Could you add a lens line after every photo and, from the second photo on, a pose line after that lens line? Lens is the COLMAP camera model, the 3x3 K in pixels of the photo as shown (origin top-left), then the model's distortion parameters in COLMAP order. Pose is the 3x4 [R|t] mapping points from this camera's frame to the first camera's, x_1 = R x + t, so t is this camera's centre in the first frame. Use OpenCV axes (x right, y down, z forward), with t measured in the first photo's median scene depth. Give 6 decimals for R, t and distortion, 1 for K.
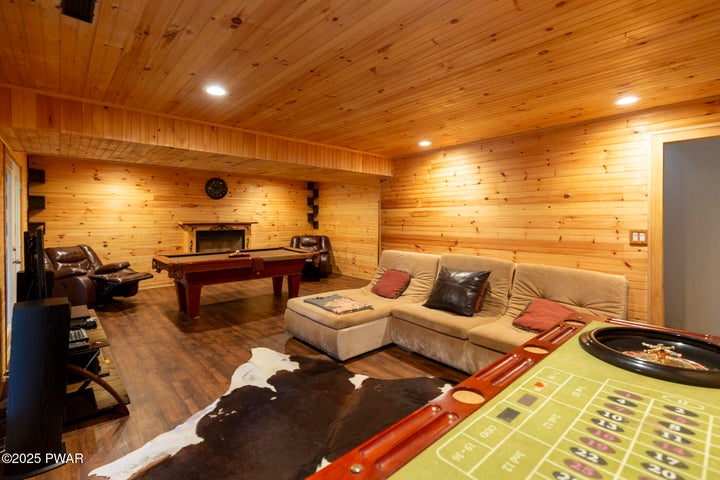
lens RADIAL K [[328.1, 0, 358.1], [0, 328.1, 217.3], [0, 0, 1]] dist [0.003504, -0.000164]
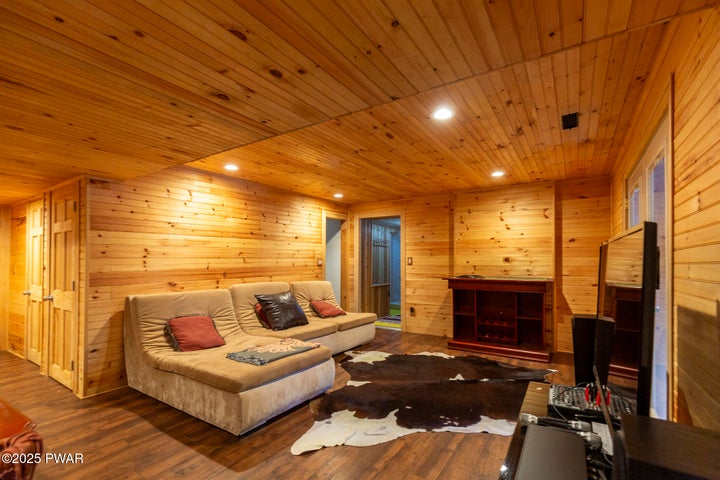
lens RADIAL K [[328.1, 0, 363.1], [0, 328.1, 258.3], [0, 0, 1]] dist [0.003504, -0.000164]
pose [[-0.258774, 0.006387, 0.965917, -1.135207], [-0.001336, 0.999975, -0.006970, 0.053449], [-0.965937, -0.003094, -0.258759, 1.268100]]
